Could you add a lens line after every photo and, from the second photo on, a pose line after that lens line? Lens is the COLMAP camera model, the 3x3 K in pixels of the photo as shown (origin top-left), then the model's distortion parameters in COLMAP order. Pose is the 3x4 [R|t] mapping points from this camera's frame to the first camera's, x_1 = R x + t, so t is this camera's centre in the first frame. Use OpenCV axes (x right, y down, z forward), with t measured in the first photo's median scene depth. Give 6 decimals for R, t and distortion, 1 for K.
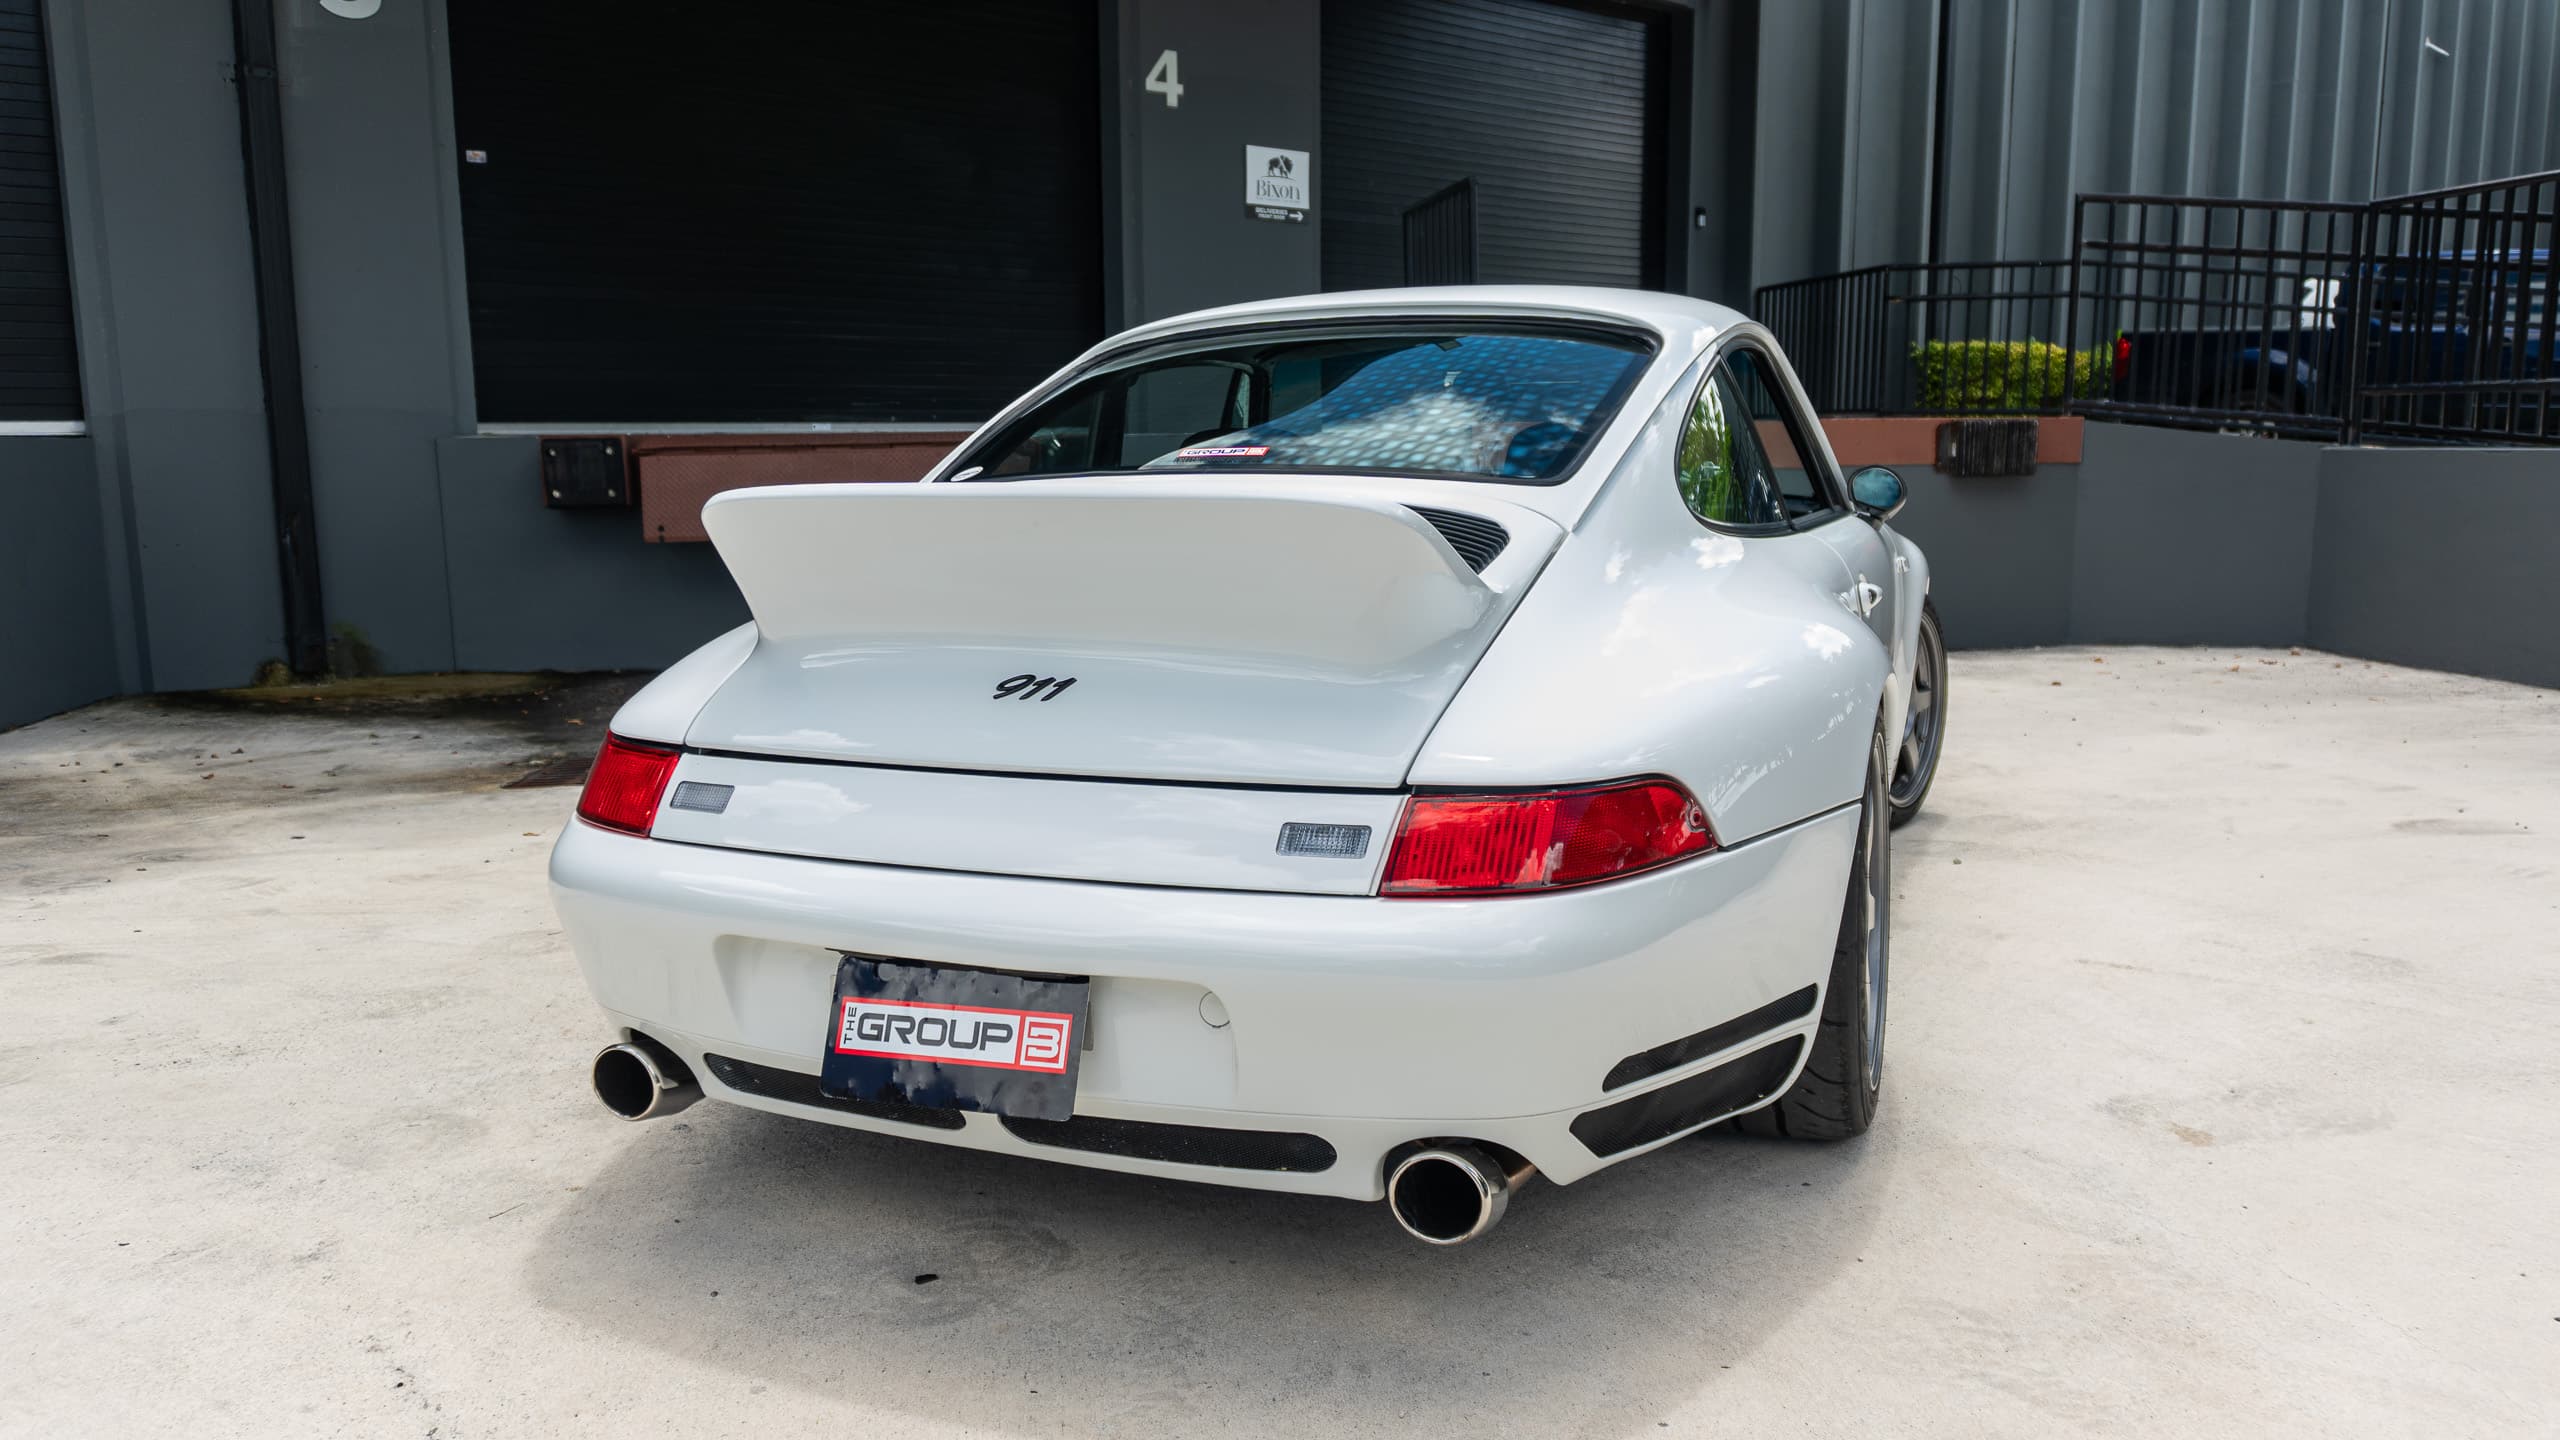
lens RADIAL K [[1840.5, 0, 1270.3], [0, 1840.5, 761.3], [0, 0, 1]] dist [-0.018393, -0.002420]
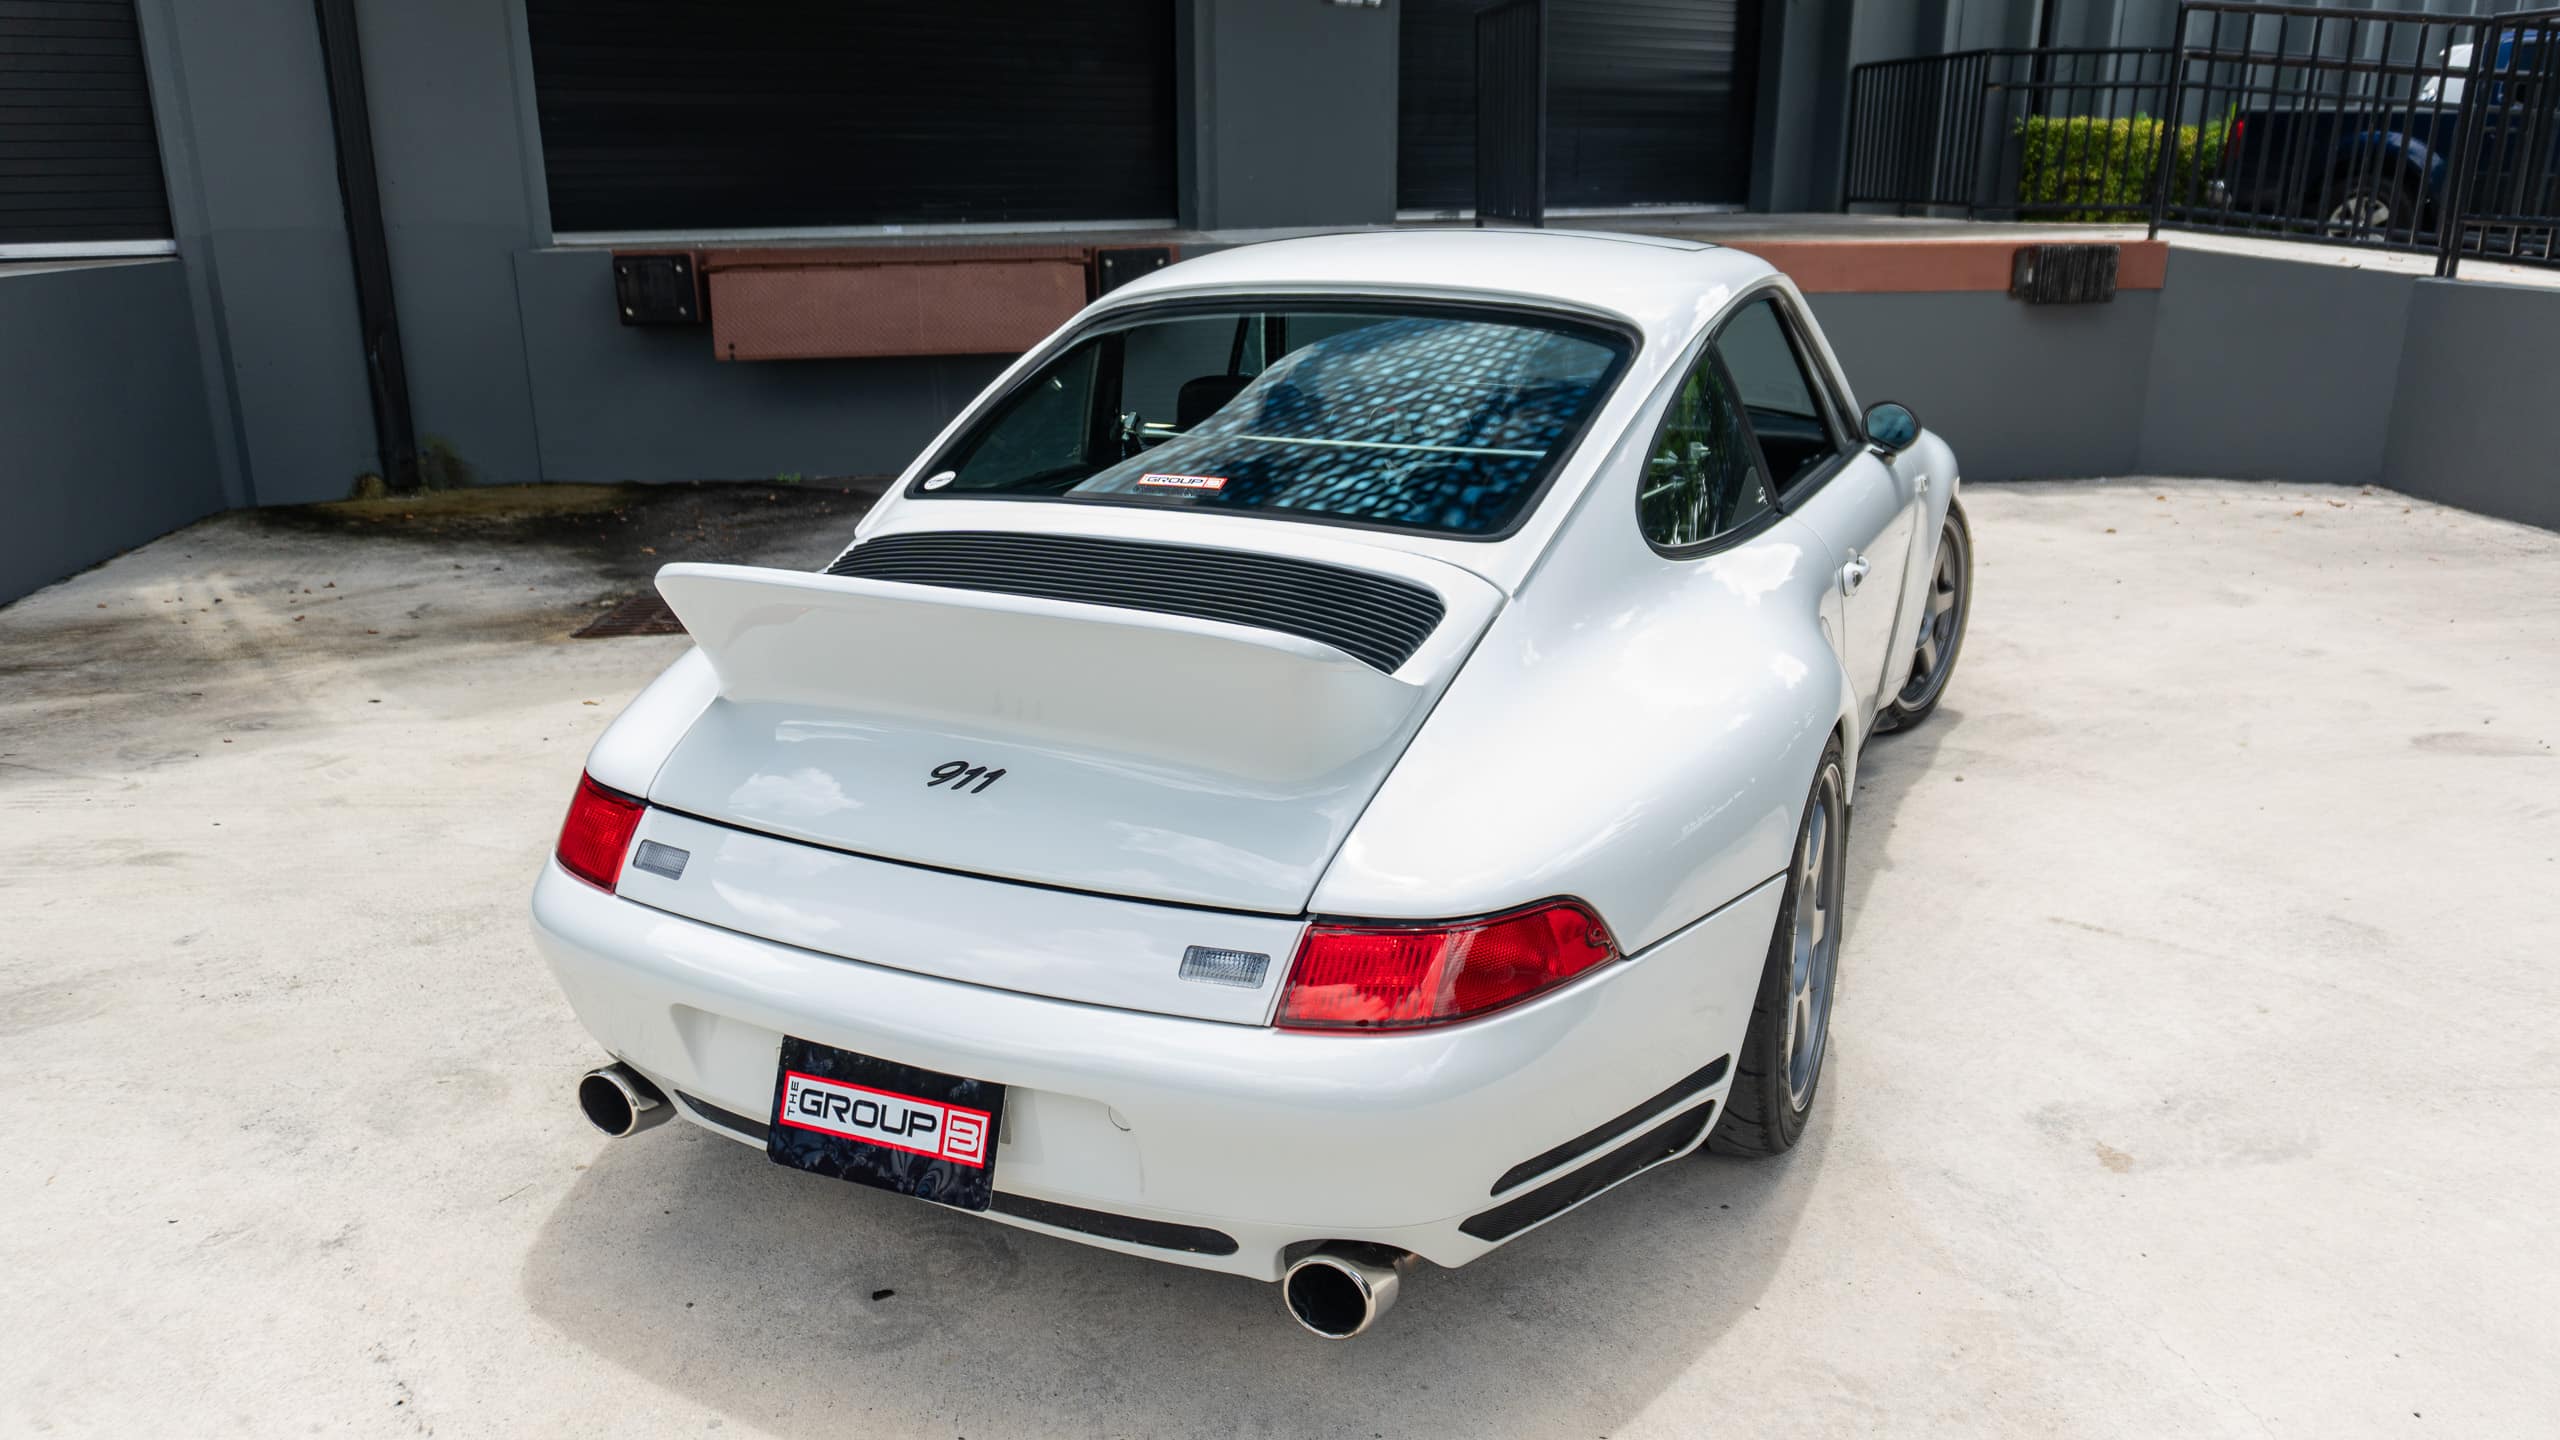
lens RADIAL K [[1787.5, 0, 1271.7], [0, 1787.5, 759.3], [0, 0, 1]] dist [-0.017953, -0.003744]
pose [[0.998517, 0.020767, -0.050328, 0.056560], [-0.013273, 0.989357, 0.144901, -0.119460], [0.052801, -0.144018, 0.988165, 0.011019]]
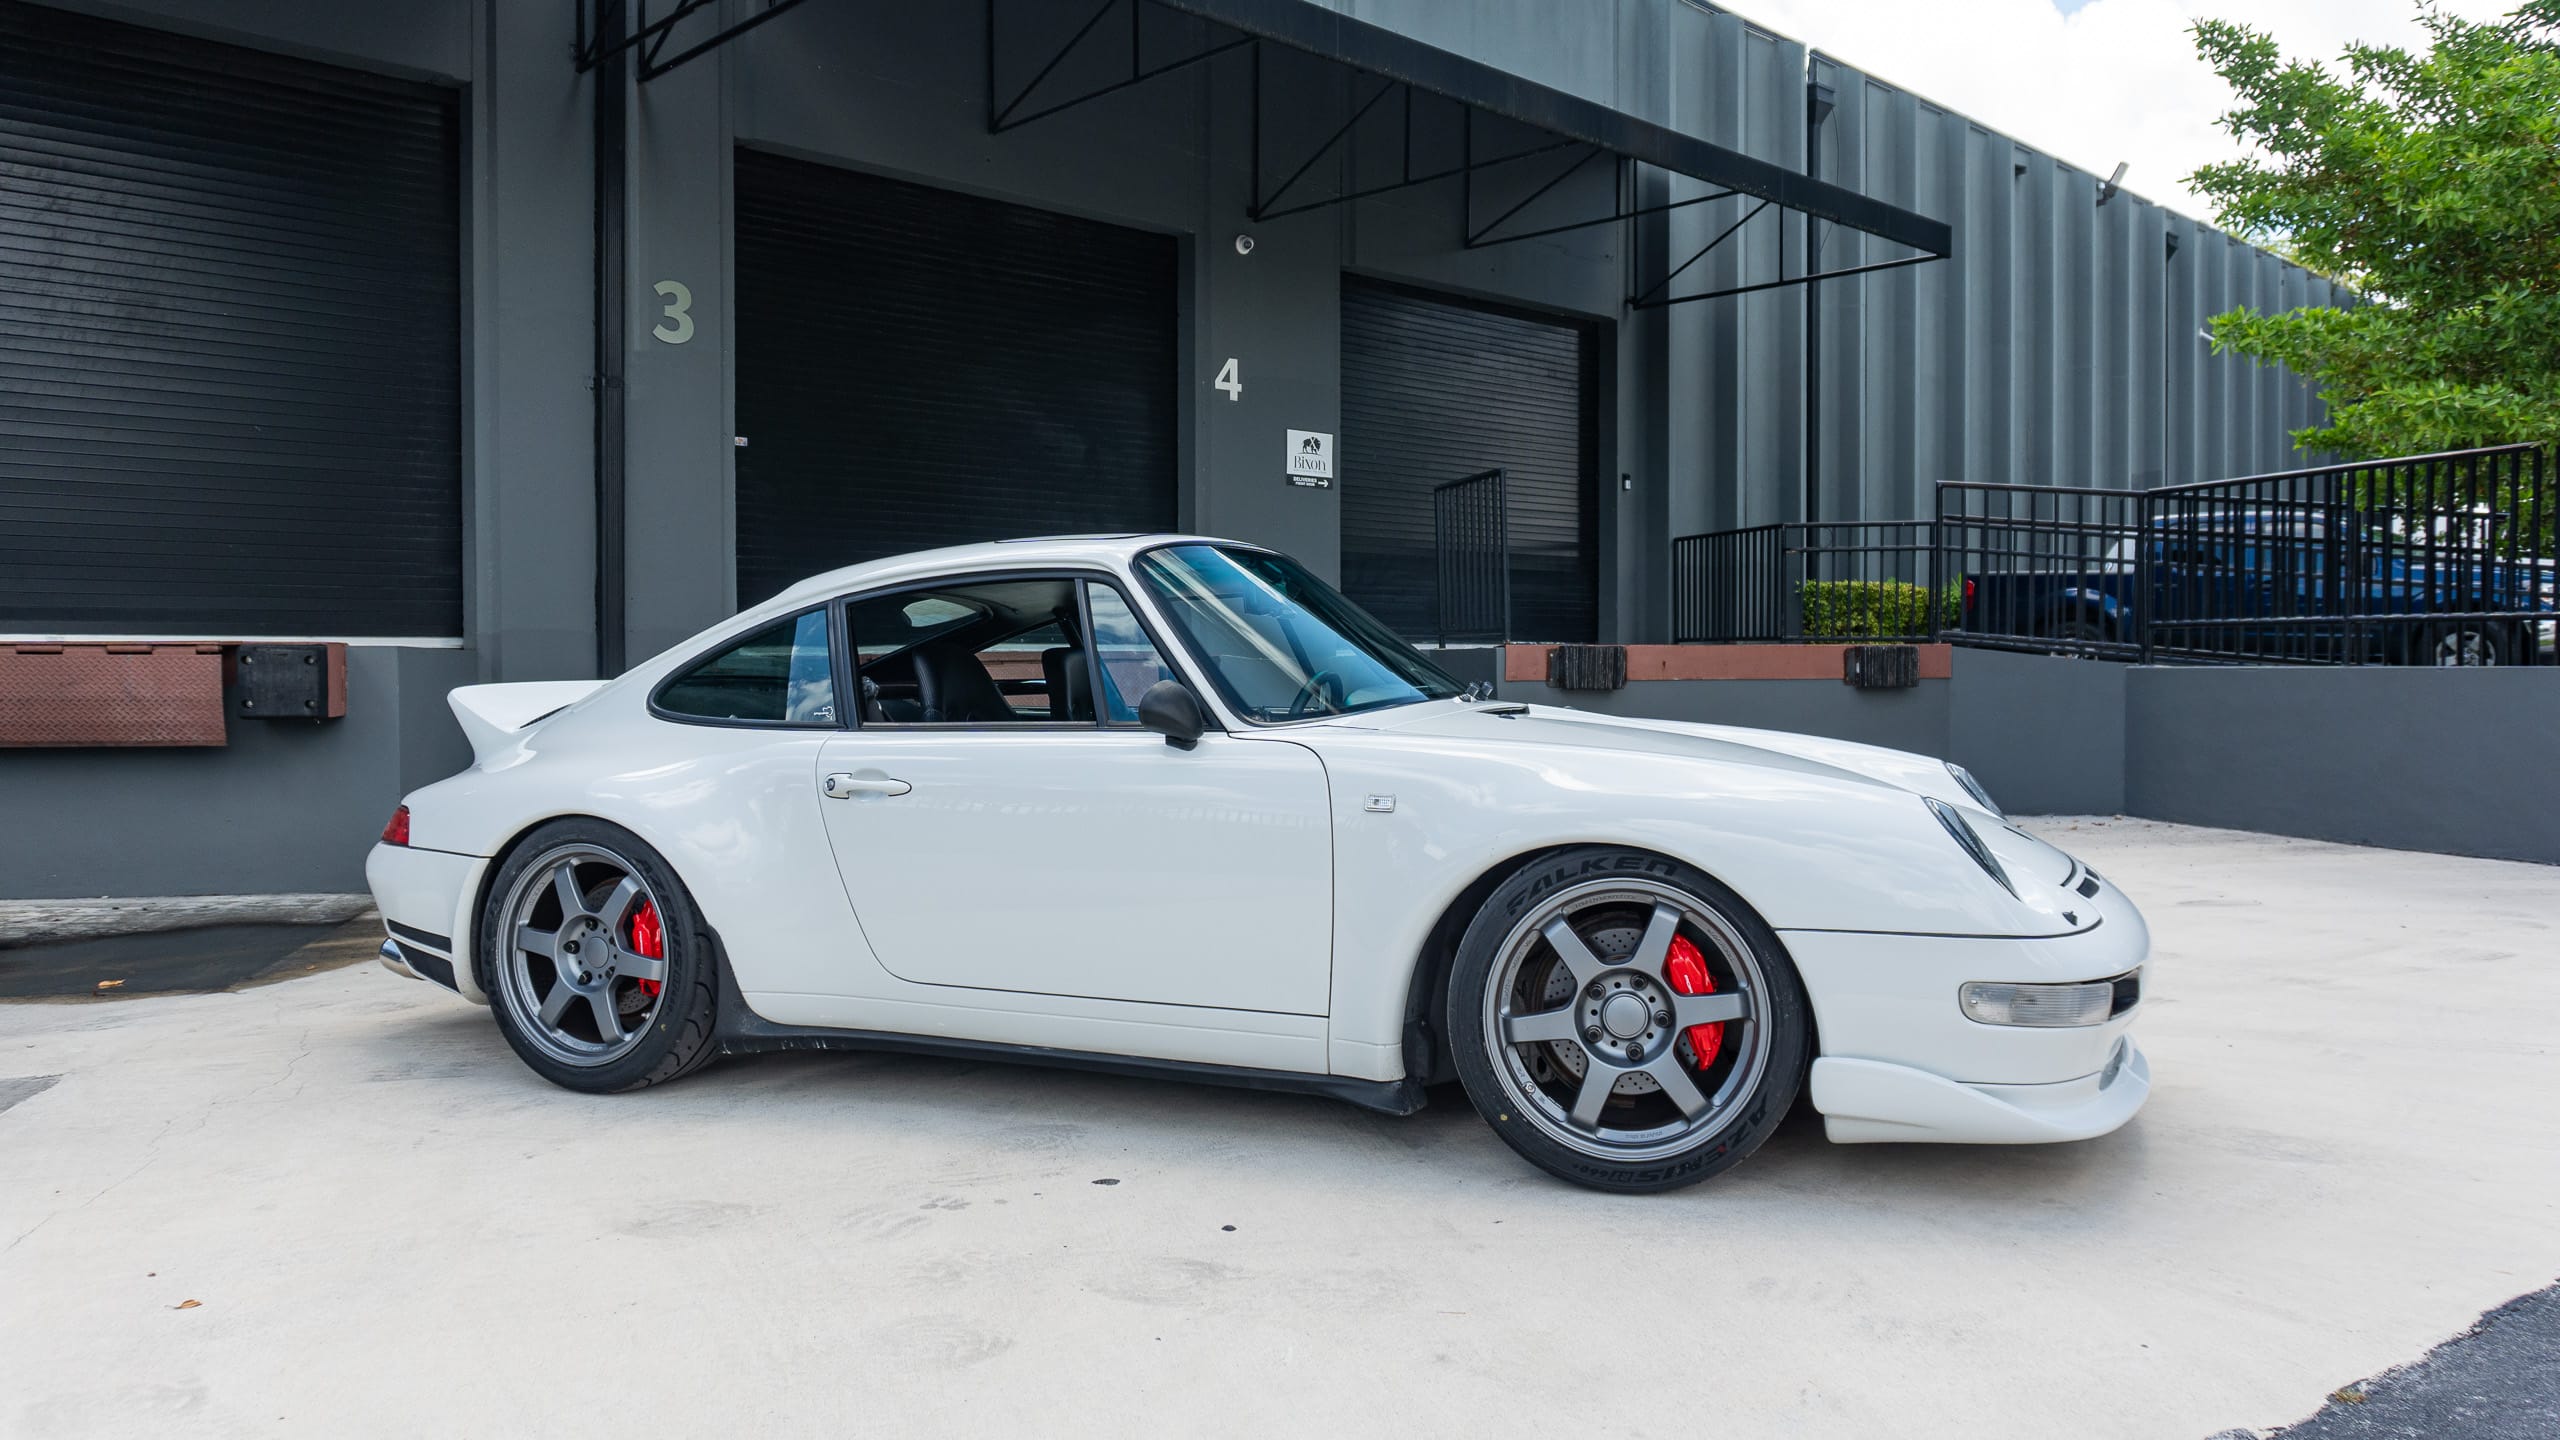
lens RADIAL K [[1805.7, 0, 1224.9], [0, 1805.7, 703.2], [0, 0, 1]] dist [-0.023713, -0.002753]
pose [[0.999042, 0.004575, 0.043518, -0.374640], [0.001892, 0.989074, -0.147411, 0.124921], [-0.043717, 0.147352, 0.988118, -0.703584]]
